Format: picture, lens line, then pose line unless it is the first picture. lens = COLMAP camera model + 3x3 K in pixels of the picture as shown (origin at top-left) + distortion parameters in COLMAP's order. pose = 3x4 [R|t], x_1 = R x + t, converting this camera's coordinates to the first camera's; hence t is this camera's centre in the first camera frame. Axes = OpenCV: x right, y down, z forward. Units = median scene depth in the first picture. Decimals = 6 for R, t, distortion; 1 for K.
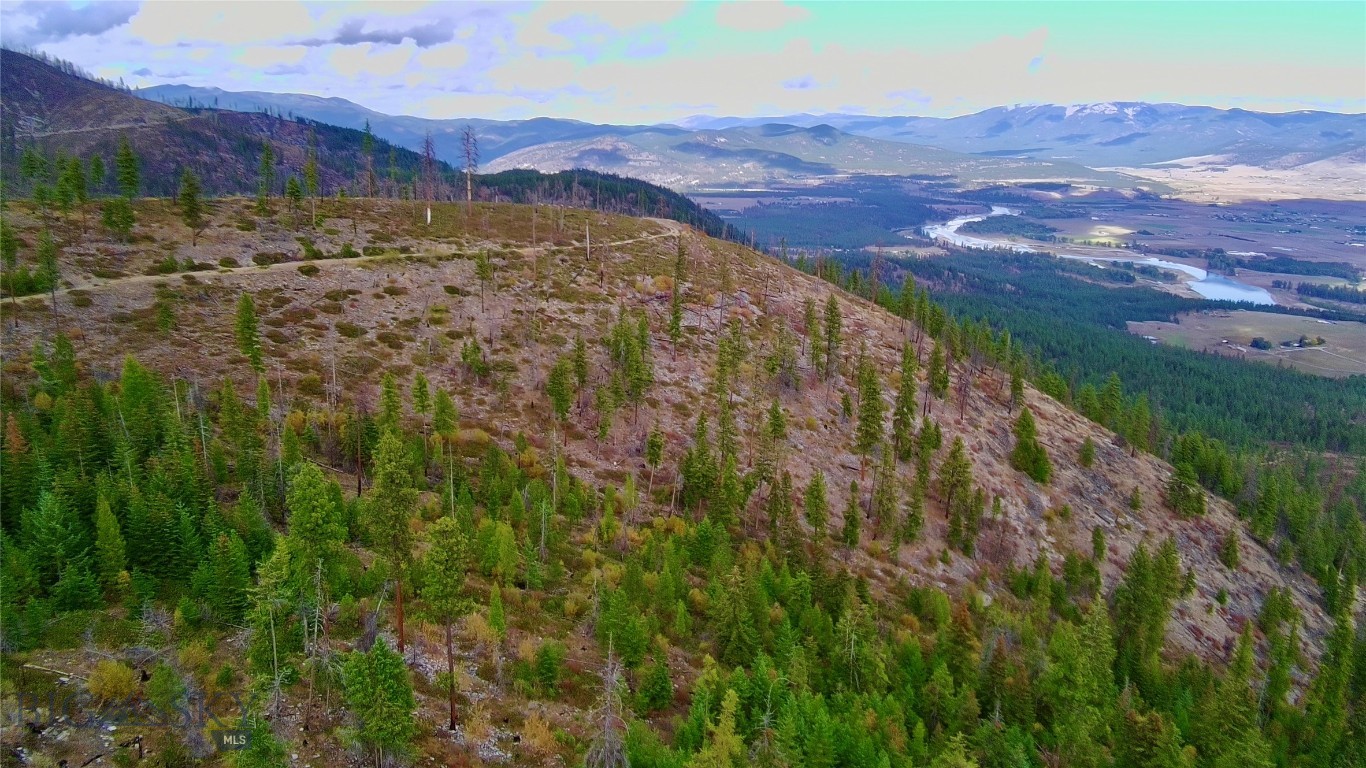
lens RADIAL K [[930.4, 0, 679.8], [0, 930.4, 389.5], [0, 0, 1]] dist [-0.018782, -0.014127]
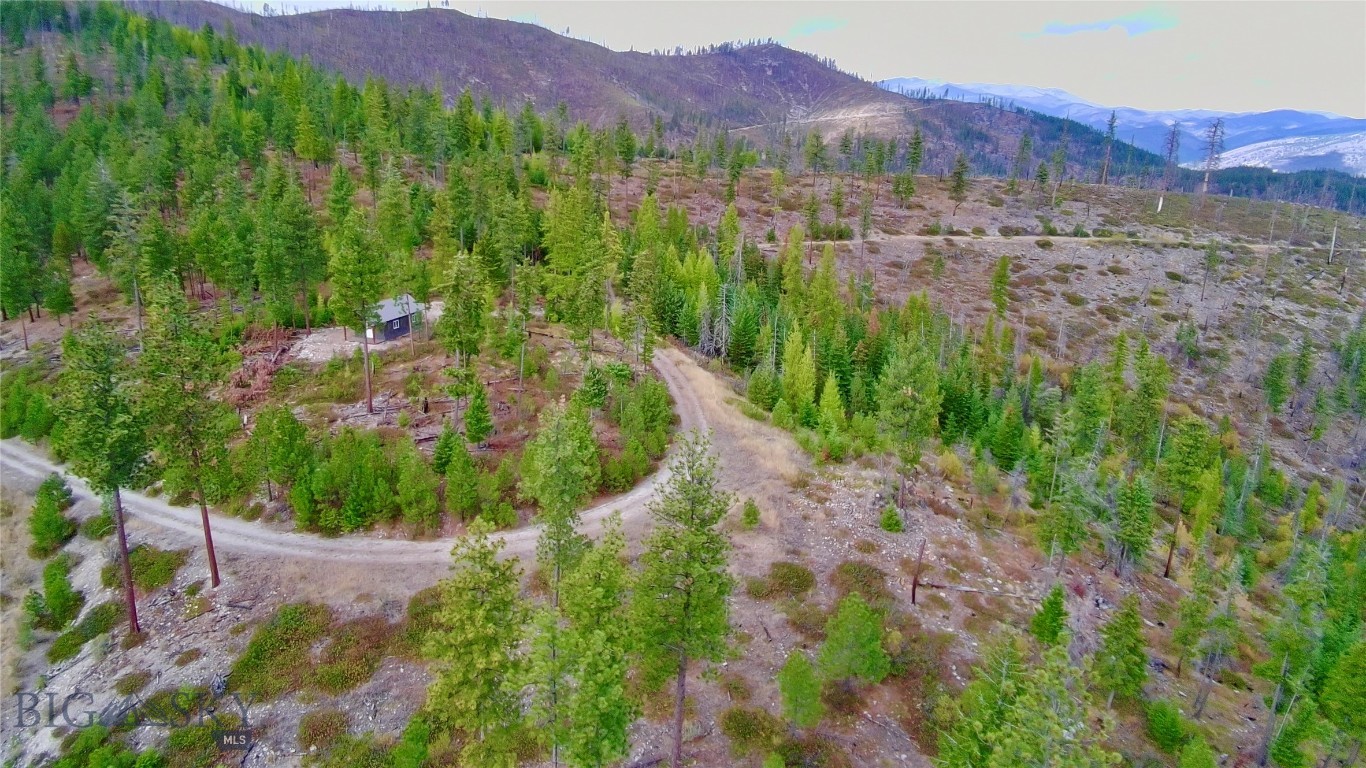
lens RADIAL K [[930.4, 0, 685.5], [0, 930.4, 370.5], [0, 0, 1]] dist [-0.018782, -0.014127]
pose [[0.763927, 0.169629, -0.622609, 0.000722], [-0.175375, 0.983092, 0.052662, 0.040449], [0.621015, 0.068960, 0.780759, -0.151087]]
